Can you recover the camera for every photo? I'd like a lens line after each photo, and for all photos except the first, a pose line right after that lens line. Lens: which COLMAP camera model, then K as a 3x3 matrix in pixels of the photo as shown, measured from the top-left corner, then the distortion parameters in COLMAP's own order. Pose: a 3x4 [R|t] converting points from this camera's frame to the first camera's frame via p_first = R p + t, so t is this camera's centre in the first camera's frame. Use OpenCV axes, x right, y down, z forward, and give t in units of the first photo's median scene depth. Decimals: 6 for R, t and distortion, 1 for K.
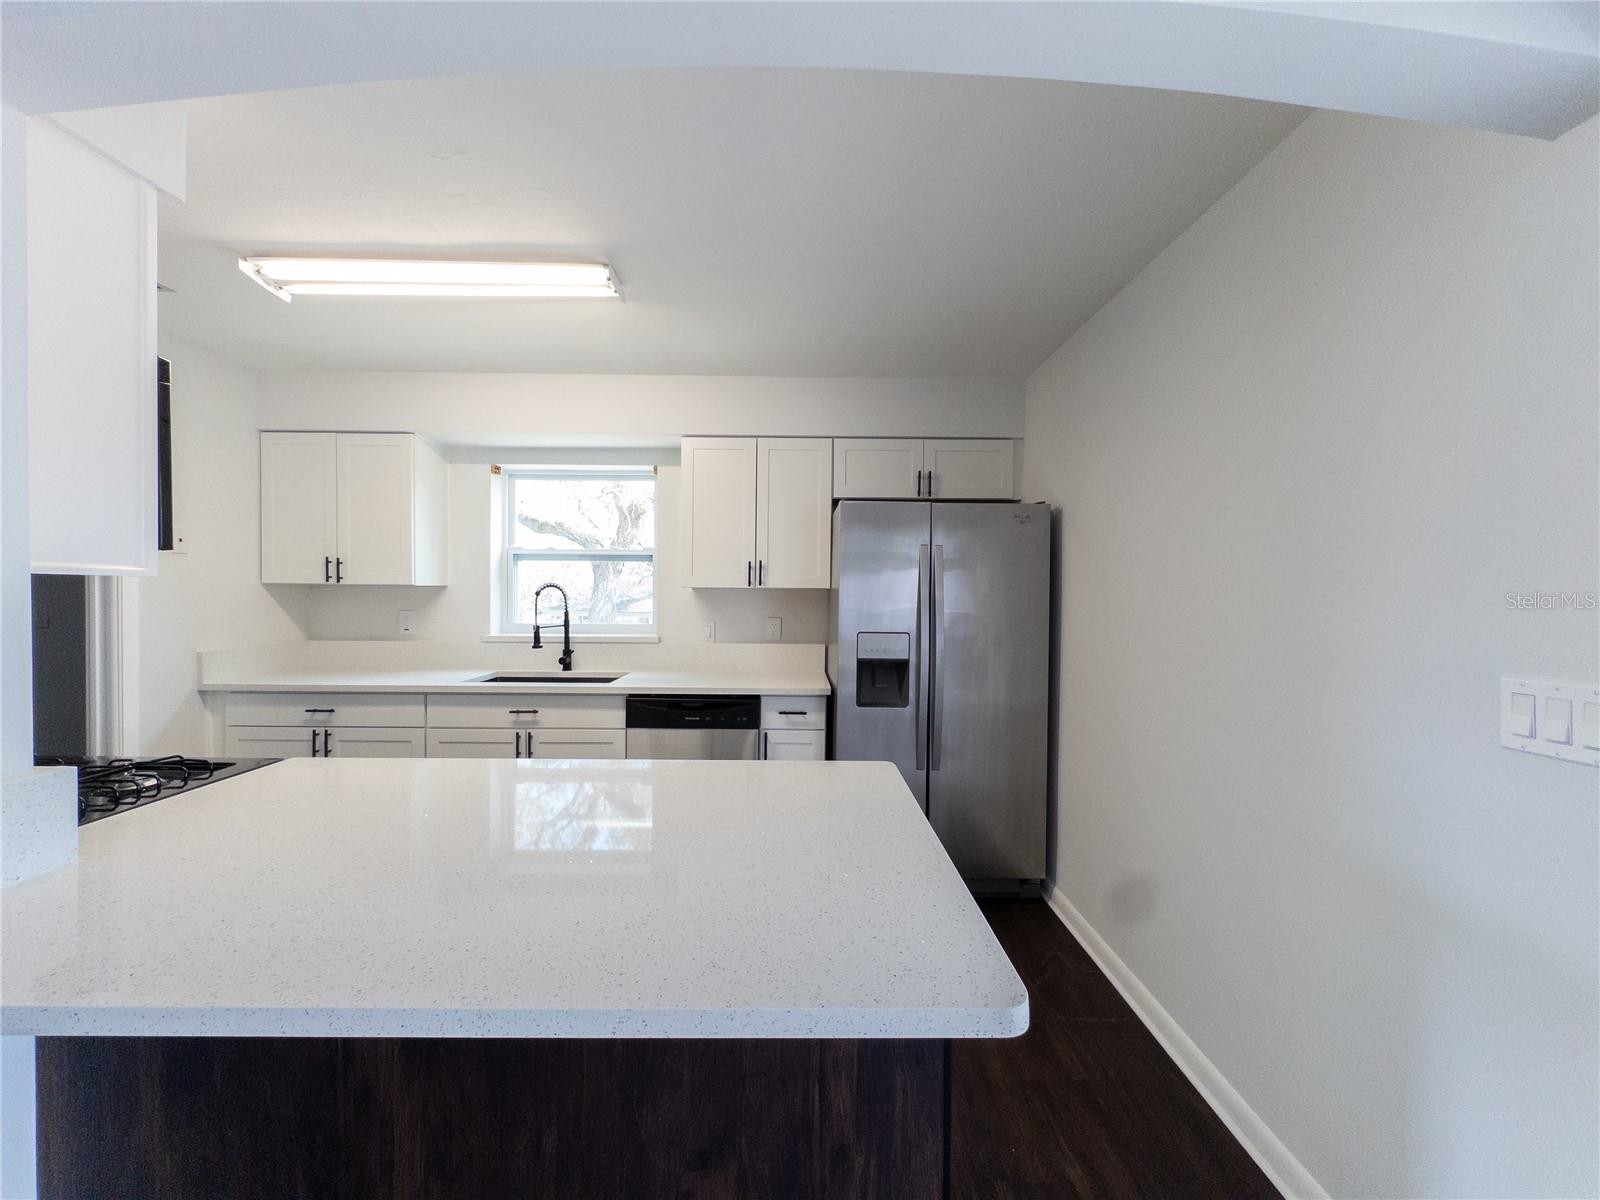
lens RADIAL K [[639.5, 0, 800.0], [0, 639.5, 600.0], [0, 0, 1]] dist [-0.003577, -0.000237]
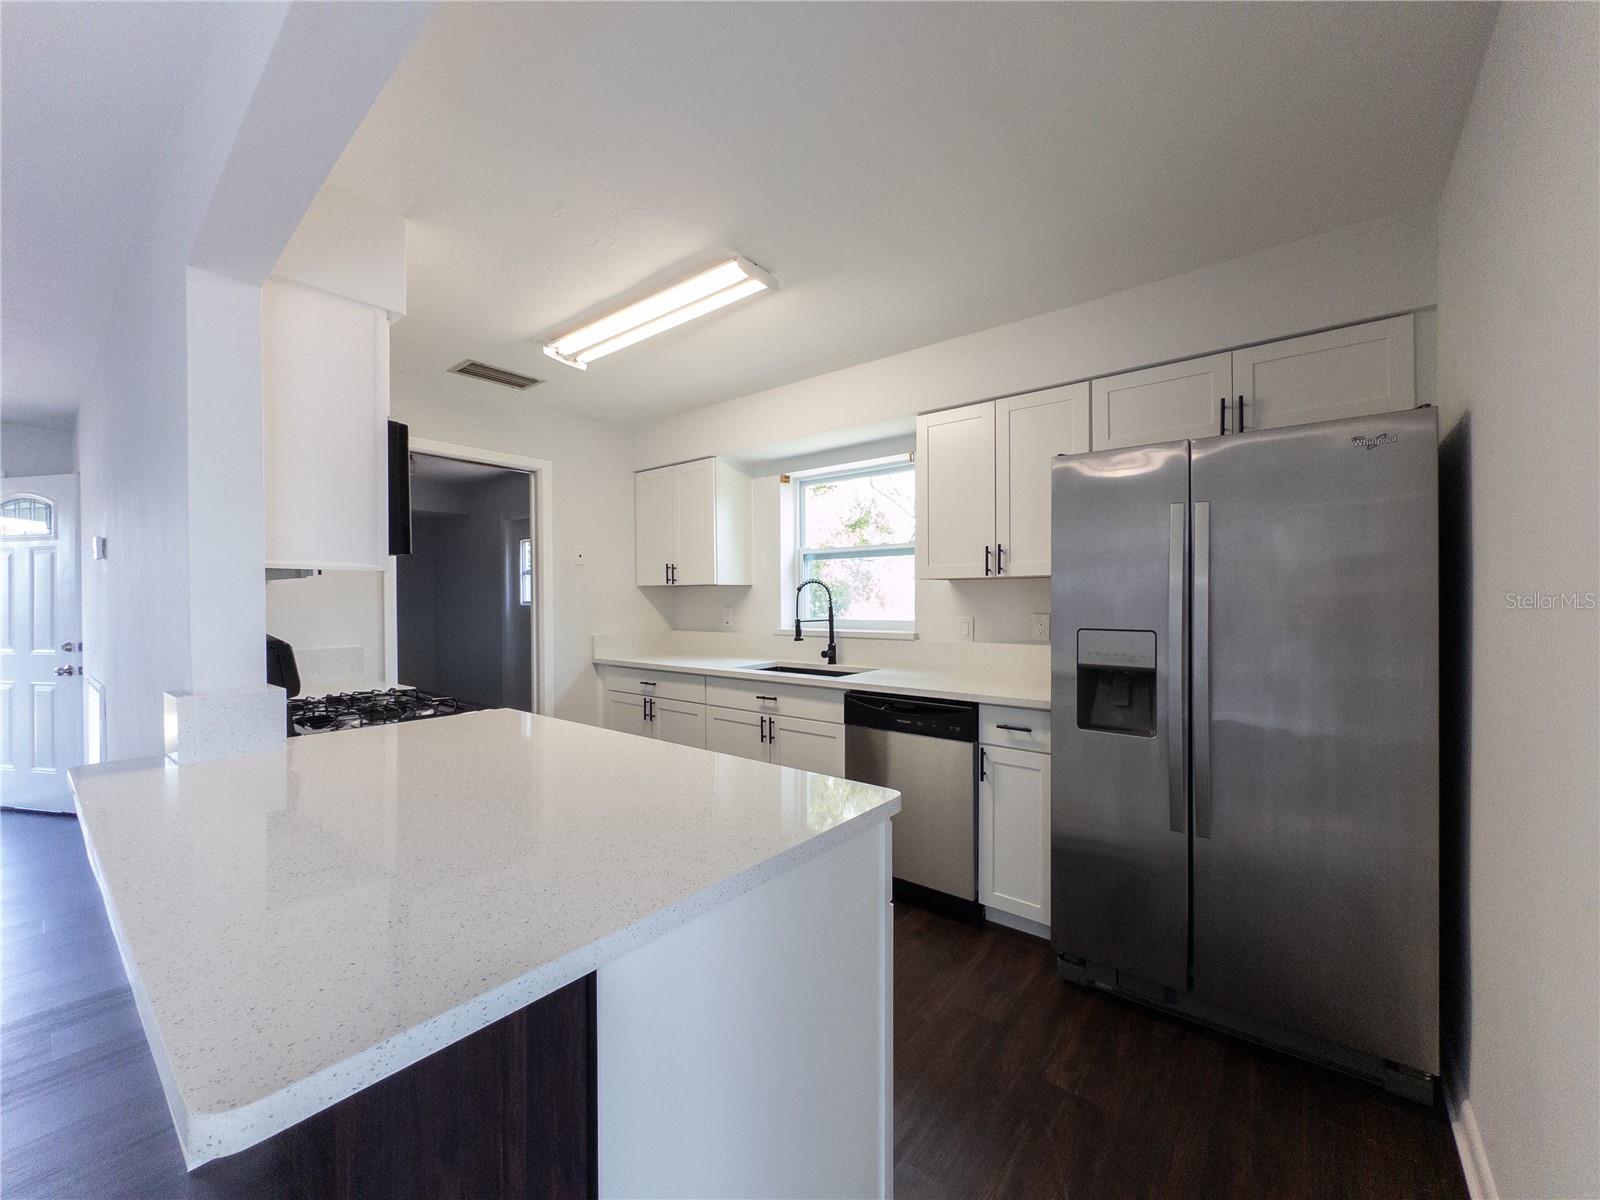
lens RADIAL K [[640.5, 0, 800.0], [0, 640.5, 600.0], [0, 0, 1]] dist [0.000535, -0.000074]
pose [[0.772745, -0.010981, -0.634622, 0.272183], [0.003990, 0.999915, -0.012443, 0.021210], [0.634704, 0.007083, 0.772723, 0.182362]]
